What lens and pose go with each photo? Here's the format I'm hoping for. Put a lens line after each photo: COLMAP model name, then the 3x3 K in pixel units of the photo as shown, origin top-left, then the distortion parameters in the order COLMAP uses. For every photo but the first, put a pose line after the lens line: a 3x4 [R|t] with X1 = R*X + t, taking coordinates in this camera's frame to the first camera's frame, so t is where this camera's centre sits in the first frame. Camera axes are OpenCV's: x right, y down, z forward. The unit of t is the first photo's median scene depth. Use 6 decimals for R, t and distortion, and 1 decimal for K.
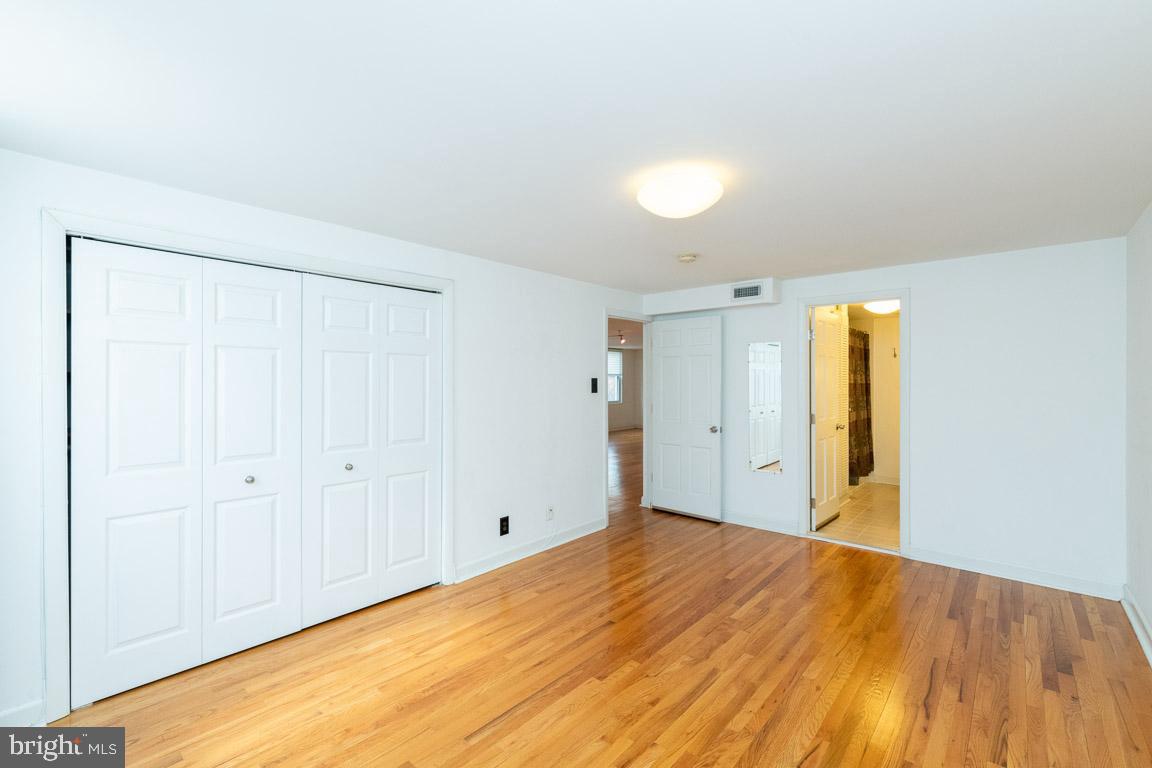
lens RADIAL K [[497.3, 0, 579.2], [0, 497.3, 380.9], [0, 0, 1]] dist [-0.000297, -0.000121]
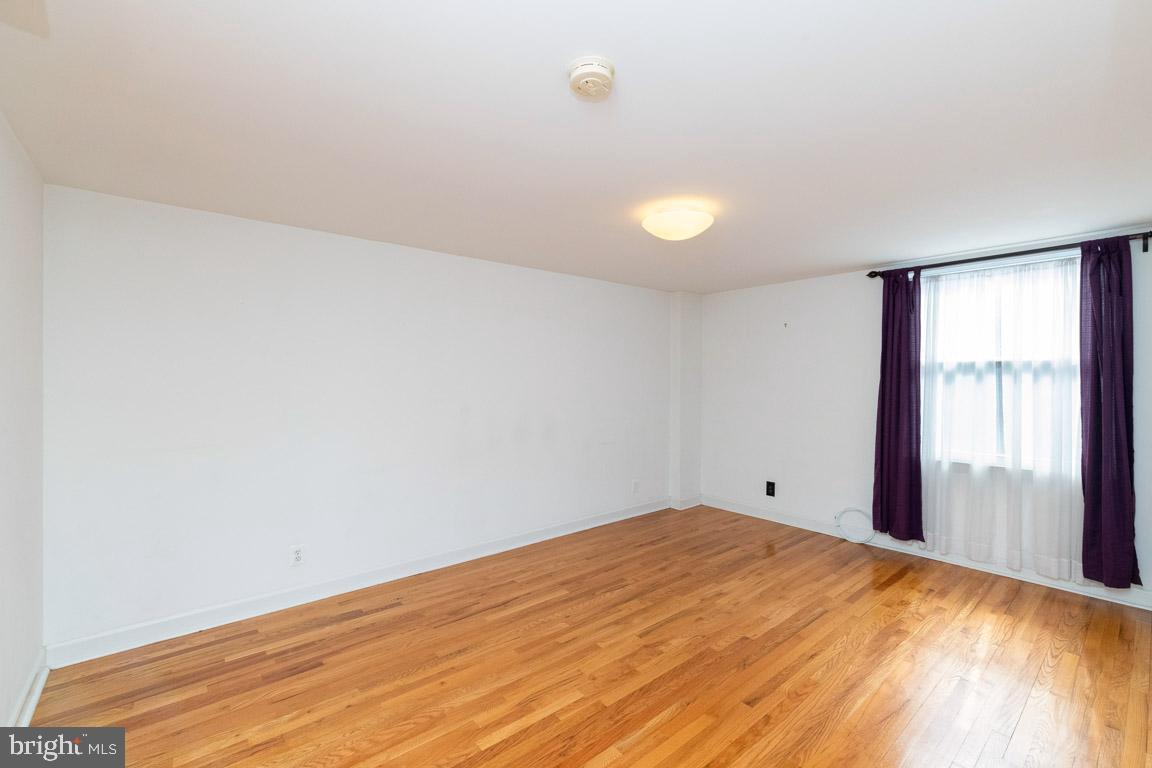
lens RADIAL K [[497.3, 0, 579.2], [0, 497.3, 380.9], [0, 0, 1]] dist [-0.000297, -0.000121]
pose [[-0.990379, -0.000311, 0.138382, 0.237533], [-0.000863, 0.999992, -0.003930, 0.013181], [-0.138380, -0.004012, -0.990371, 1.968467]]
